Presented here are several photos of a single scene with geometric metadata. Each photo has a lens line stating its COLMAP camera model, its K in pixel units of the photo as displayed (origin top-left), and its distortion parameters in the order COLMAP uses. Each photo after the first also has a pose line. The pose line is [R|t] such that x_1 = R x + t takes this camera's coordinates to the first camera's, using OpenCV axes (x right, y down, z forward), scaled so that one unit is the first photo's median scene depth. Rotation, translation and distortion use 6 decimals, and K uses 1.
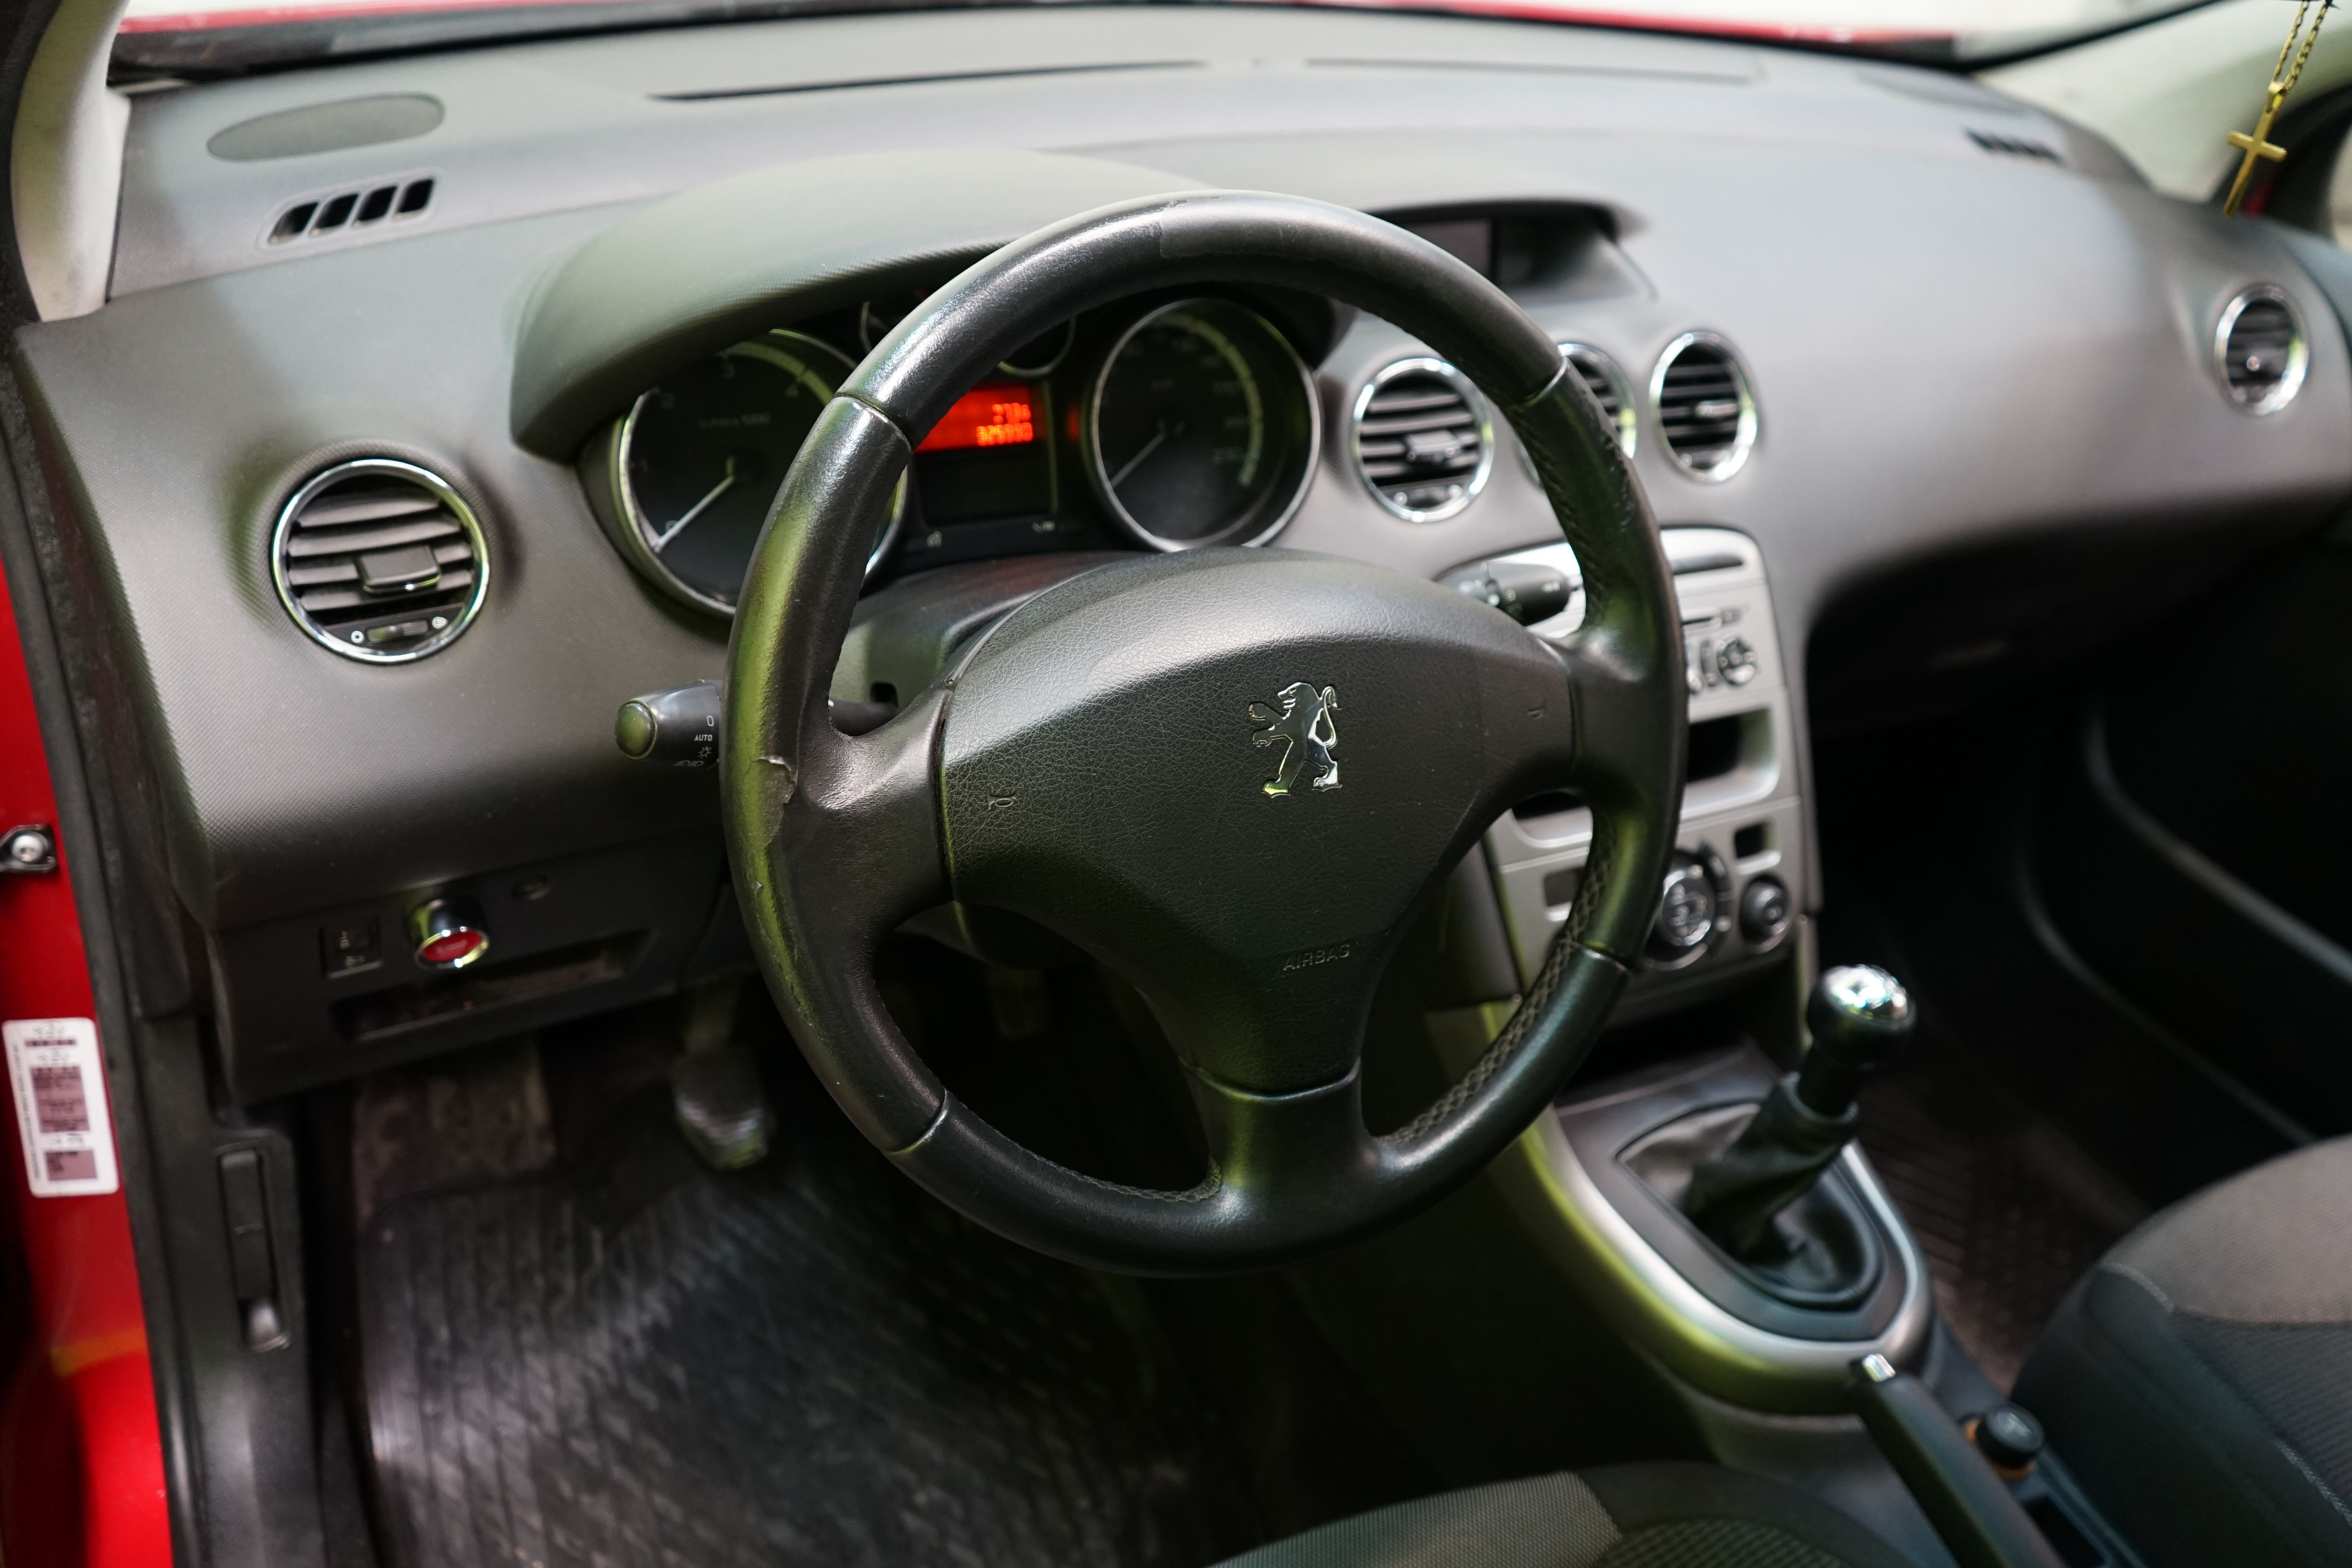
lens RADIAL K [[1898.1, 0, 1176.0], [0, 1898.1, 784.0], [0, 0, 1]] dist [-0.002617, 0.000581]
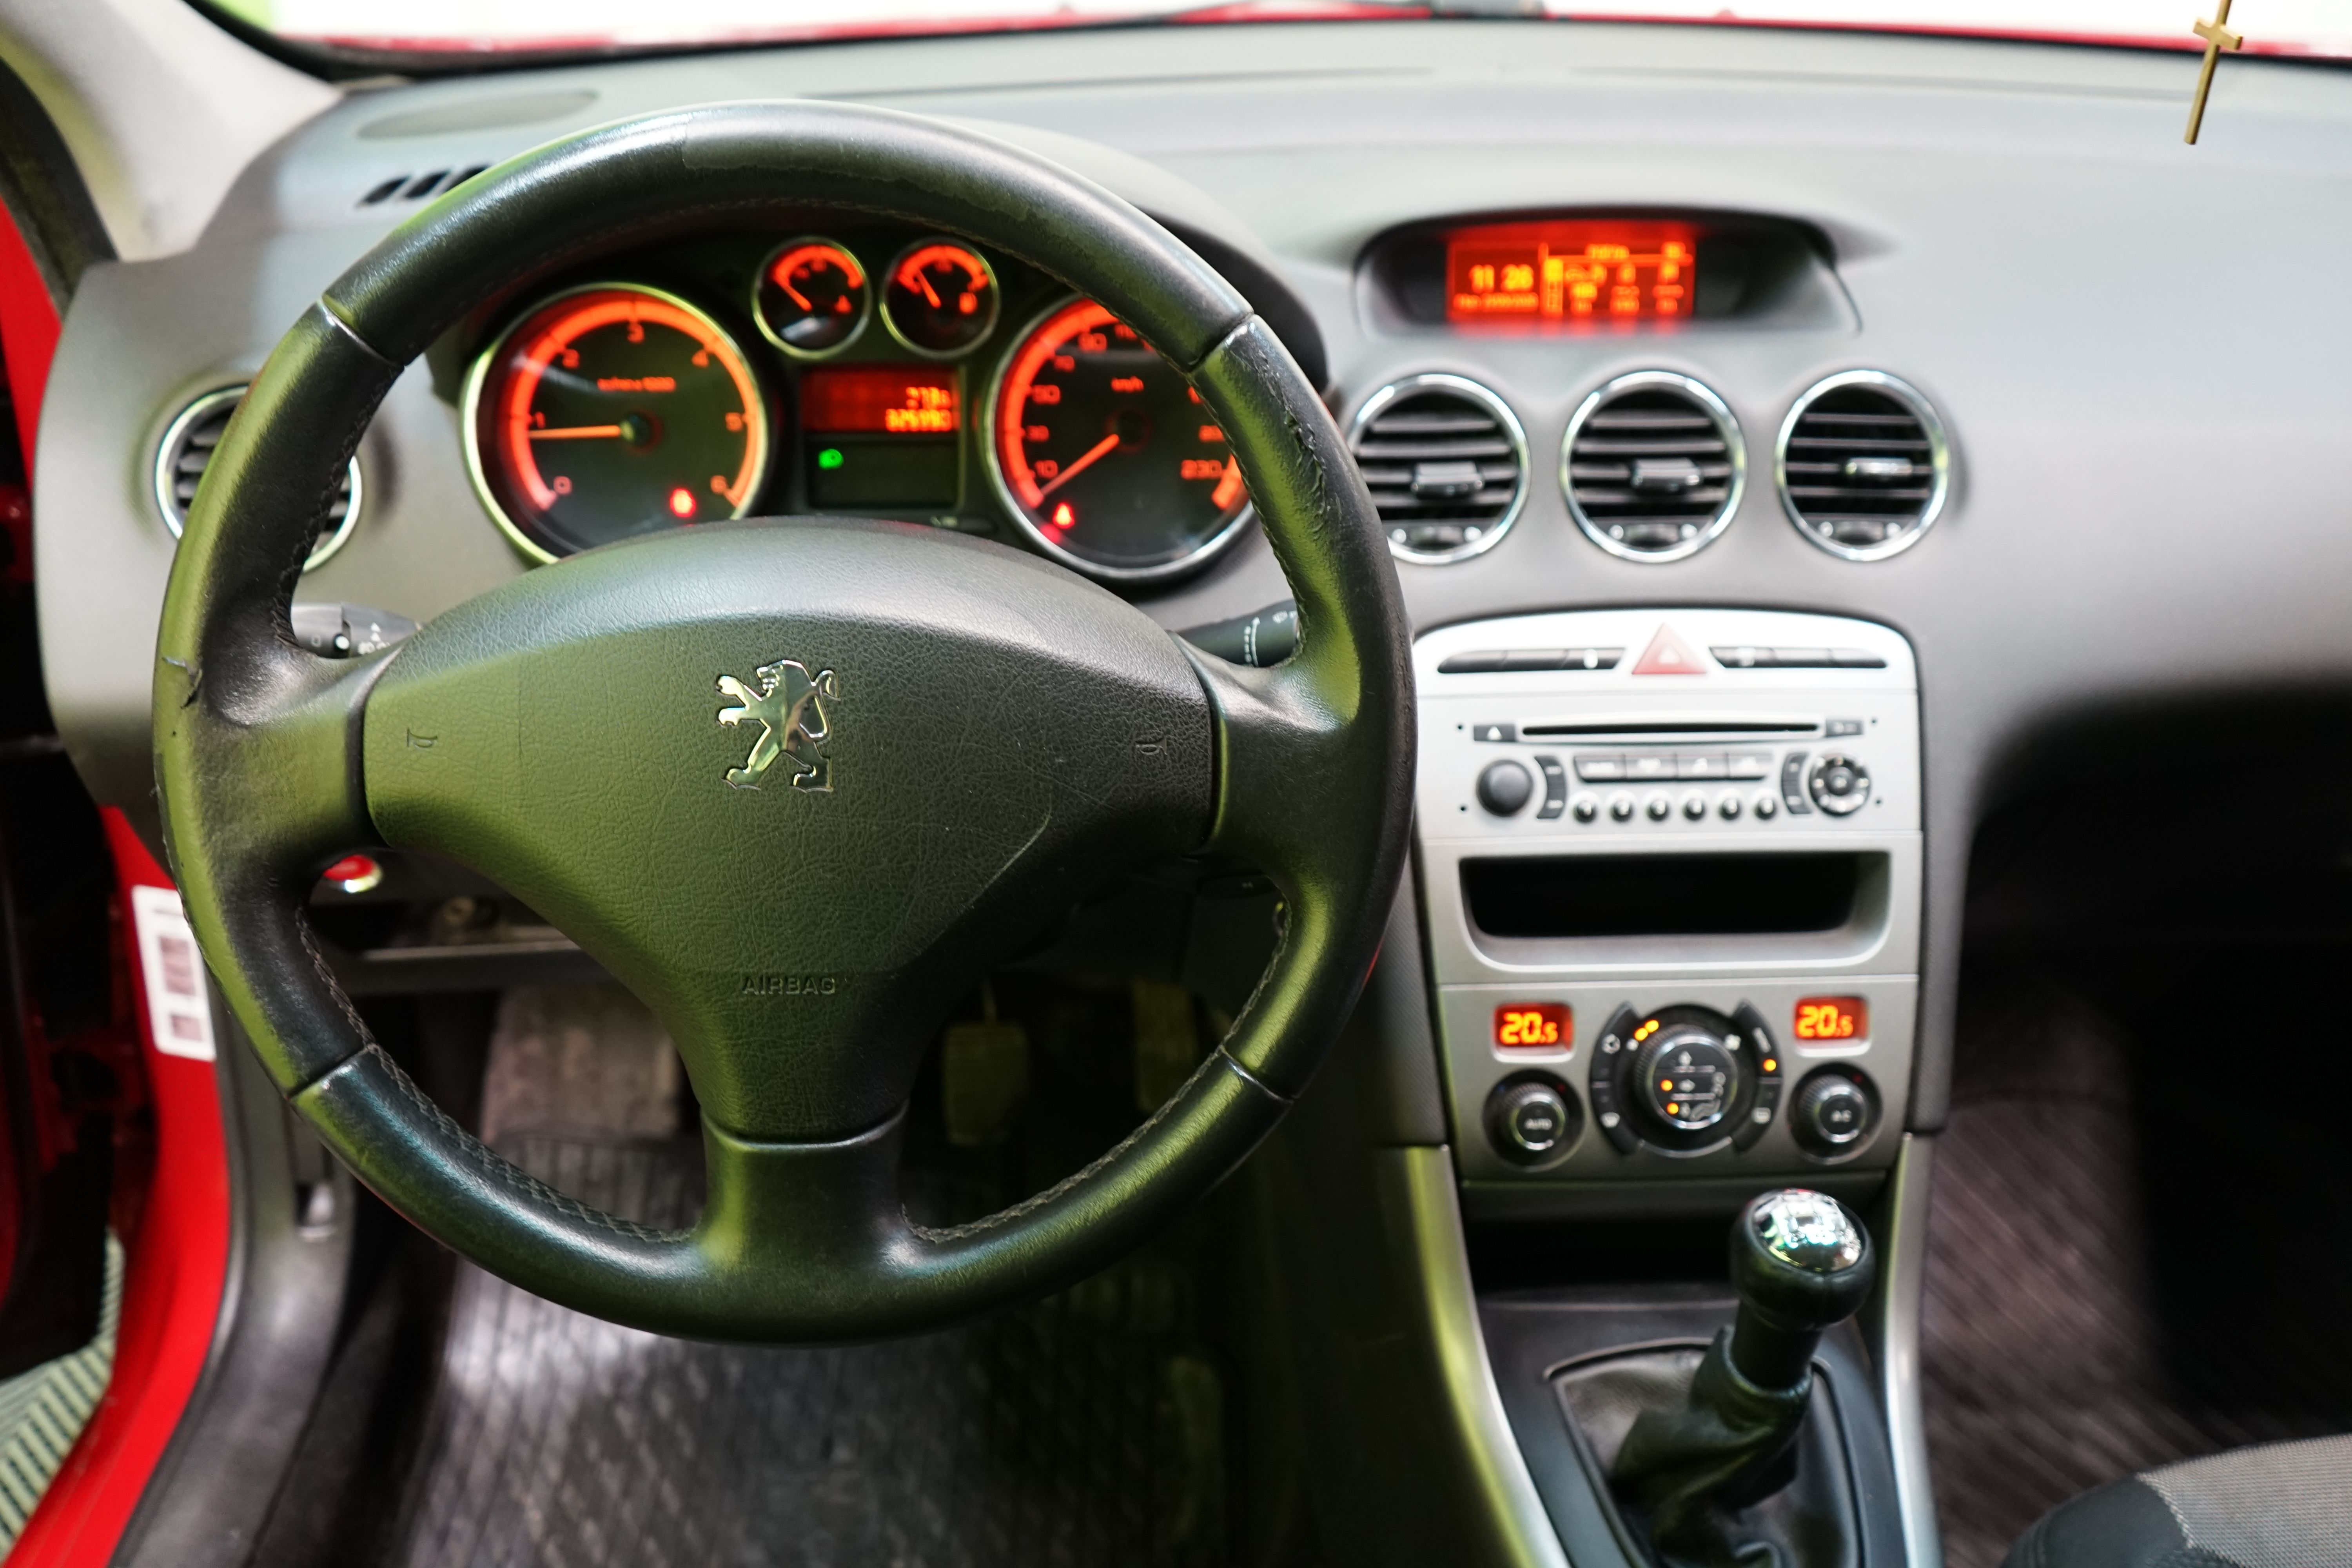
lens RADIAL K [[1898.1, 0, 1176.0], [0, 1898.1, 784.0], [0, 0, 1]] dist [-0.002617, 0.000581]
pose [[0.904567, 0.130884, -0.405744, 0.365858], [-0.155741, 0.987381, -0.028703, -0.000638], [0.396867, 0.089155, 0.913536, 0.183317]]
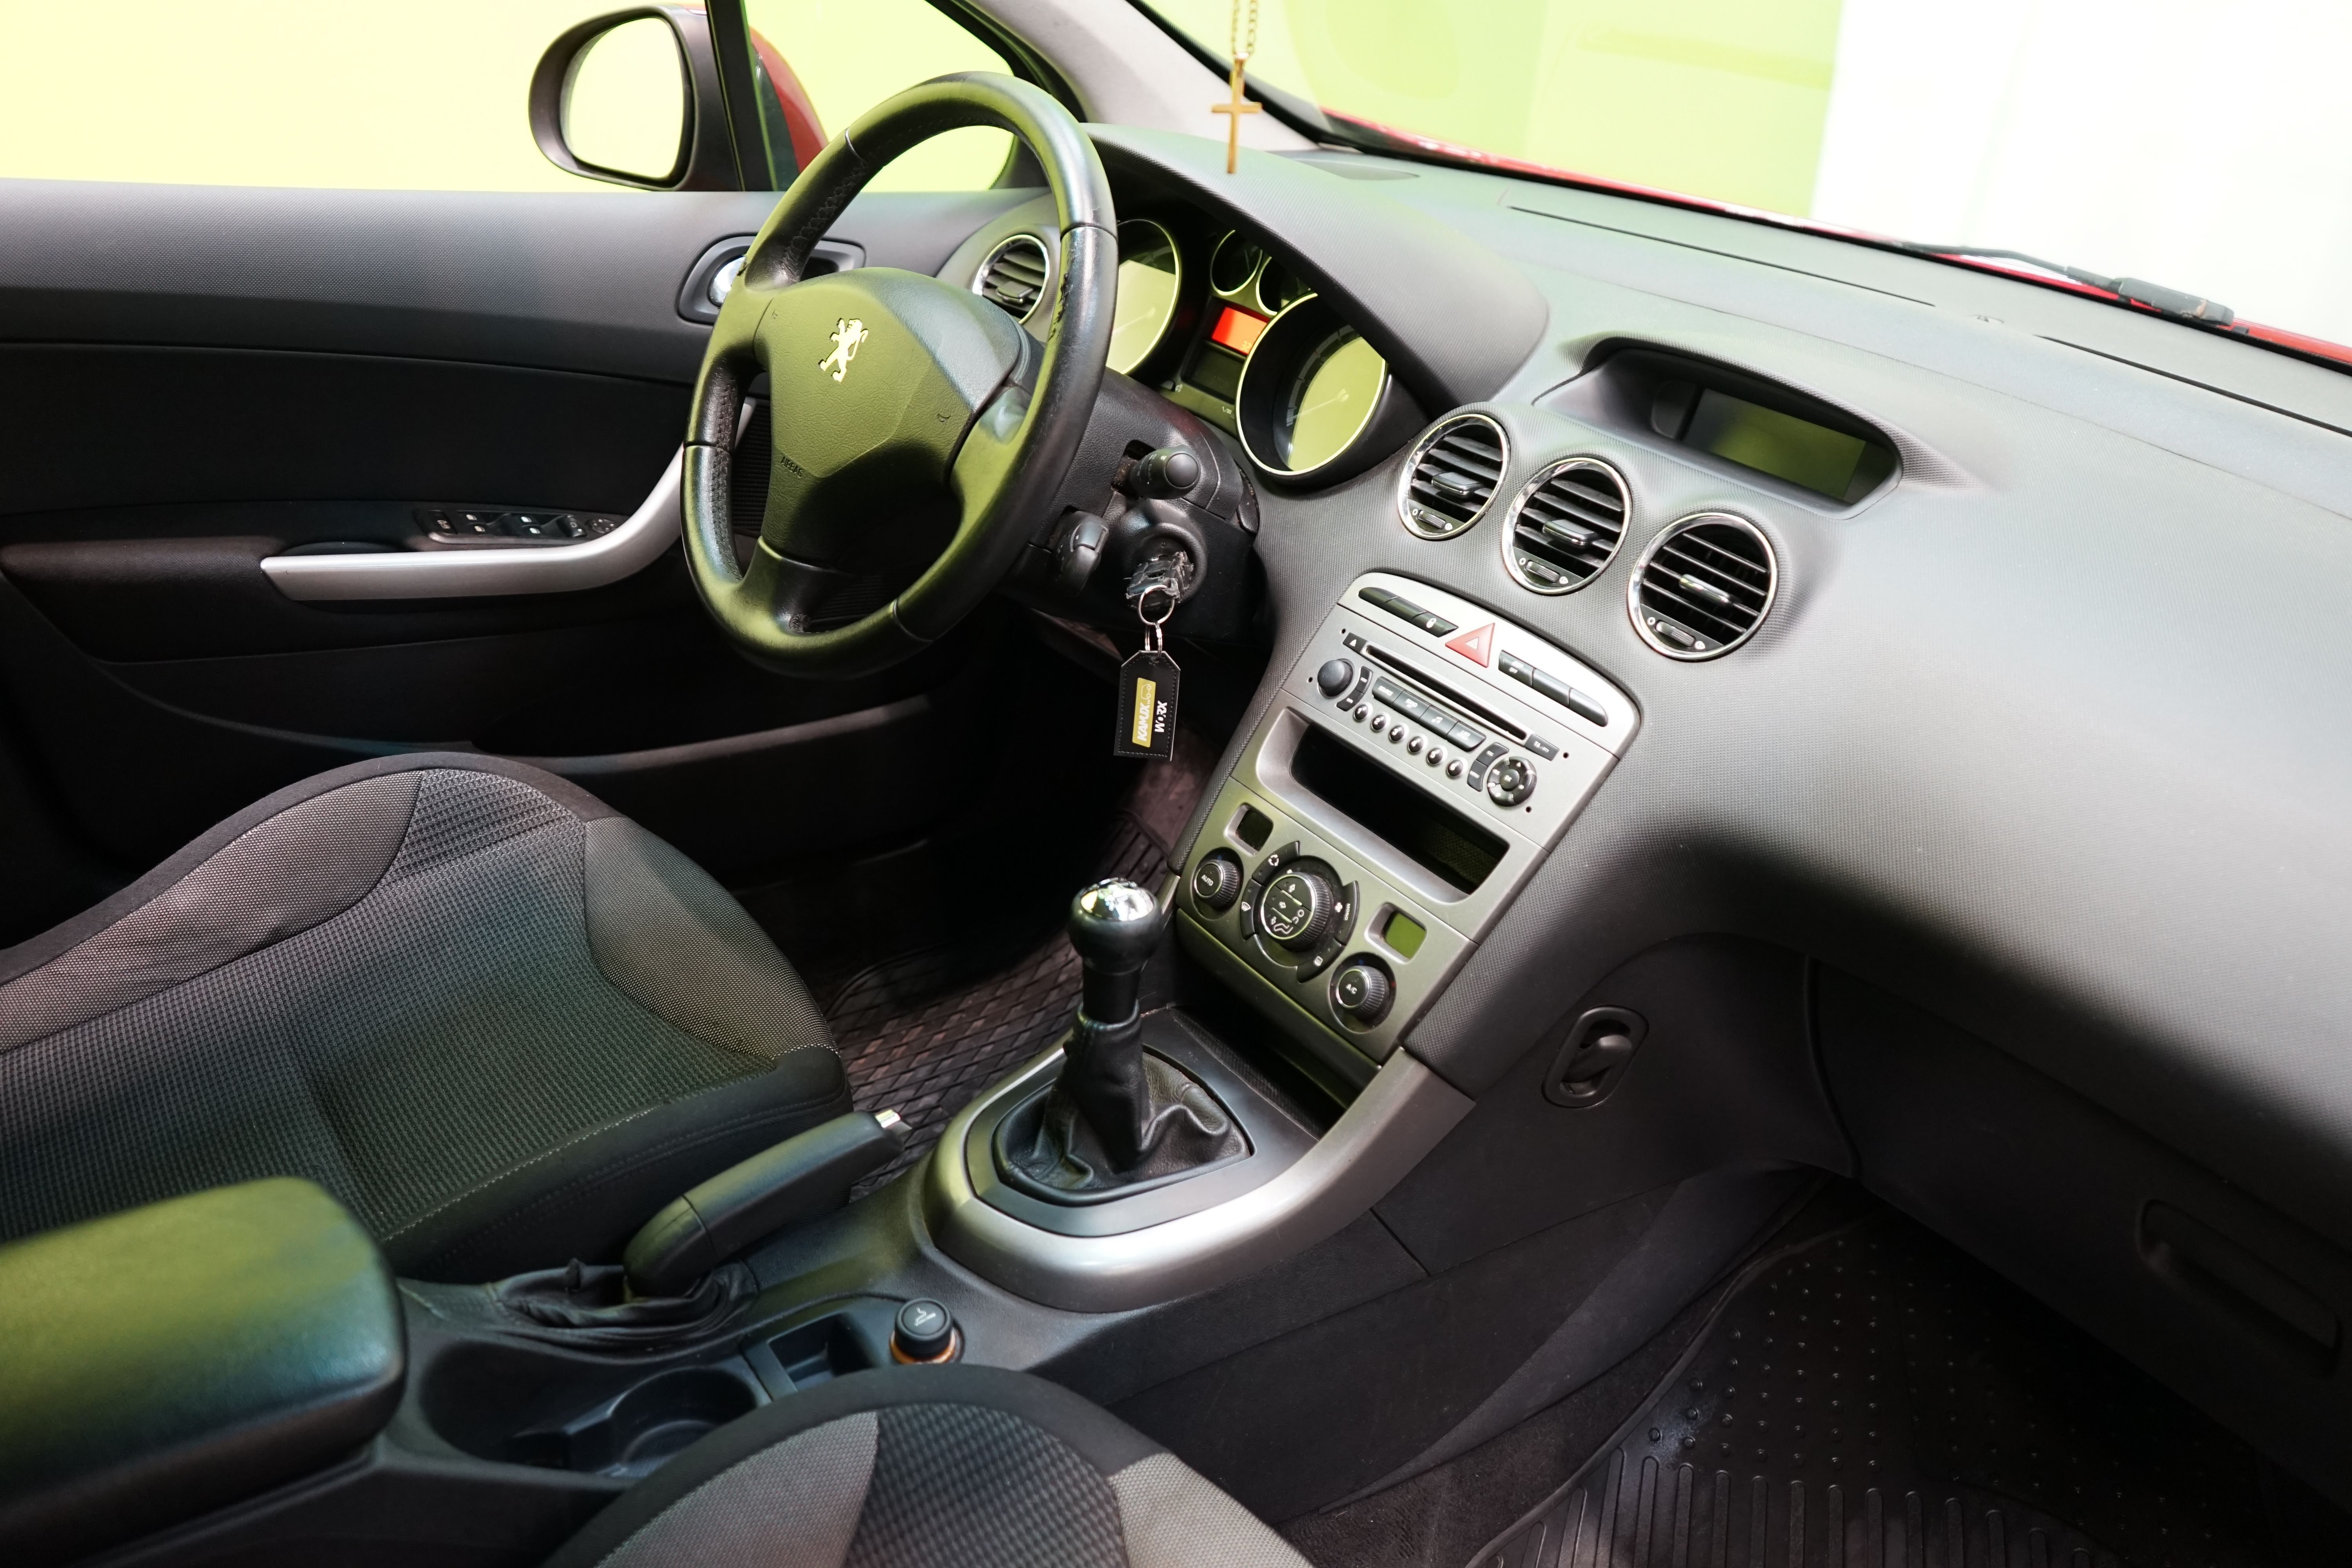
lens RADIAL K [[1898.1, 0, 1176.0], [0, 1898.1, 784.0], [0, 0, 1]] dist [-0.002617, 0.000581]
pose [[0.157482, 0.360518, -0.919362, 1.169247], [-0.609962, 0.767669, 0.196550, -0.151844], [0.776625, 0.529822, 0.340796, 0.538083]]
